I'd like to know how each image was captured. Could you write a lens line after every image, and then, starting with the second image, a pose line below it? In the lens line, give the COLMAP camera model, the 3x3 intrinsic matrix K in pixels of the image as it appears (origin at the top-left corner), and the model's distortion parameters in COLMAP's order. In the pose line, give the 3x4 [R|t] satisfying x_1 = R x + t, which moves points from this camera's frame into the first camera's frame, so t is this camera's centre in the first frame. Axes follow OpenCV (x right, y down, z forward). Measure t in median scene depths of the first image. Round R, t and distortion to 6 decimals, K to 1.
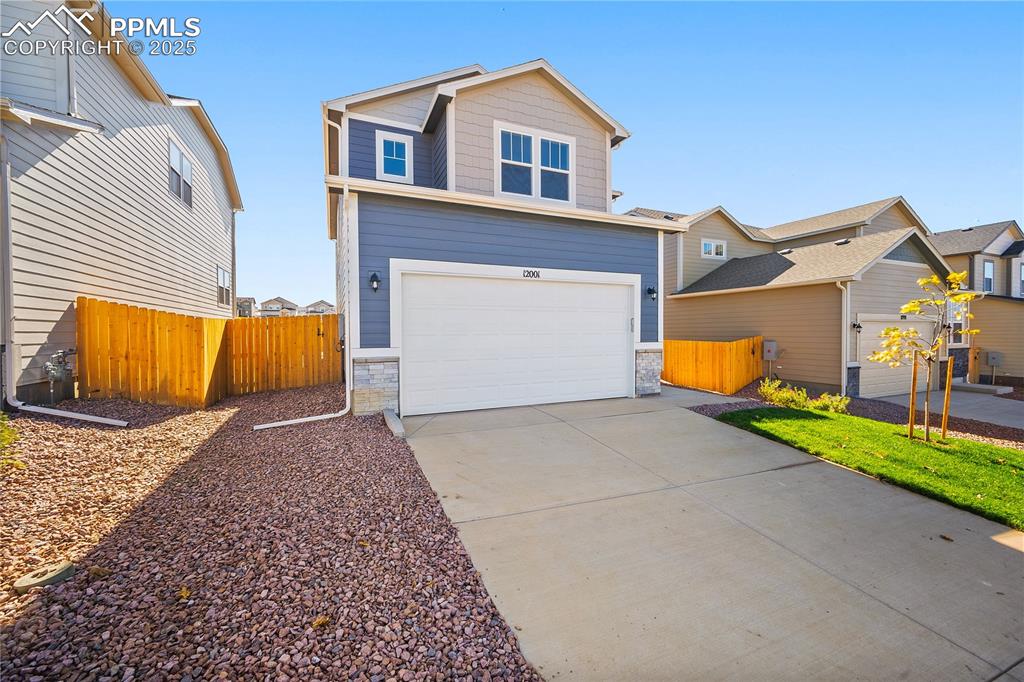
lens RADIAL K [[405.5, 0, 512.0], [0, 405.5, 341.0], [0, 0, 1]] dist [0.000898, -0.000102]
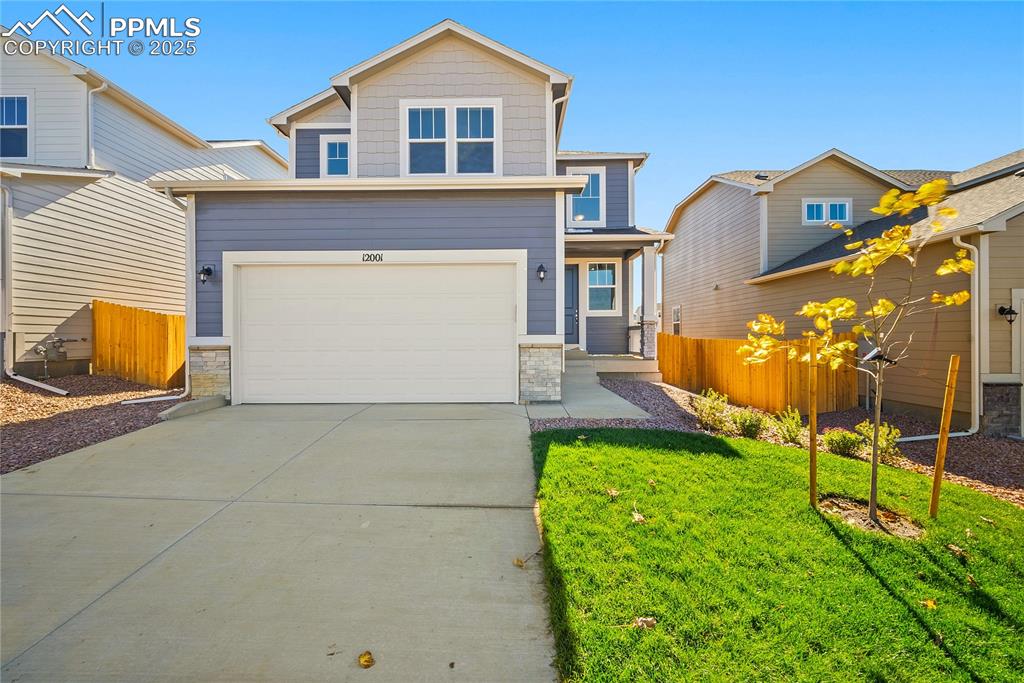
lens RADIAL K [[420.7, 0, 512.0], [0, 420.7, 341.5], [0, 0, 1]] dist [-0.000663, -0.000190]
pose [[0.911724, 0.003838, -0.410786, 0.610487], [-0.009186, 0.999897, -0.011046, 0.025068], [0.410701, 0.013844, 0.911665, 0.232275]]
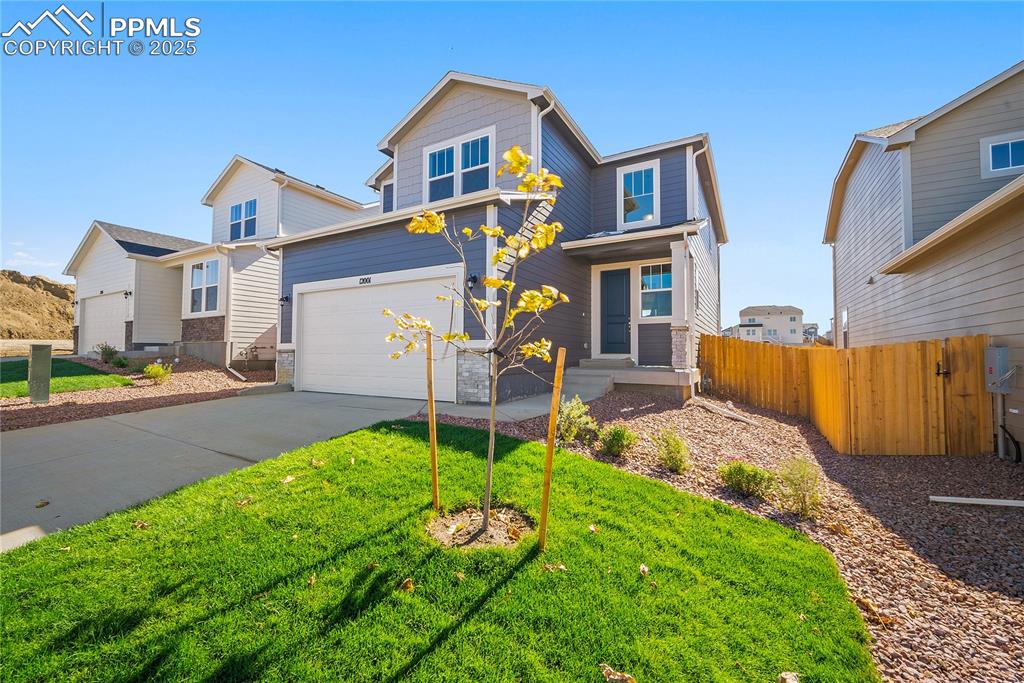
lens RADIAL K [[420.7, 0, 512.0], [0, 420.7, 341.5], [0, 0, 1]] dist [-0.000663, -0.000190]
pose [[0.594827, -0.016681, -0.803681, 1.068402], [-0.024157, 0.998962, -0.038614, 0.037549], [0.803491, 0.042383, 0.593806, 0.536489]]
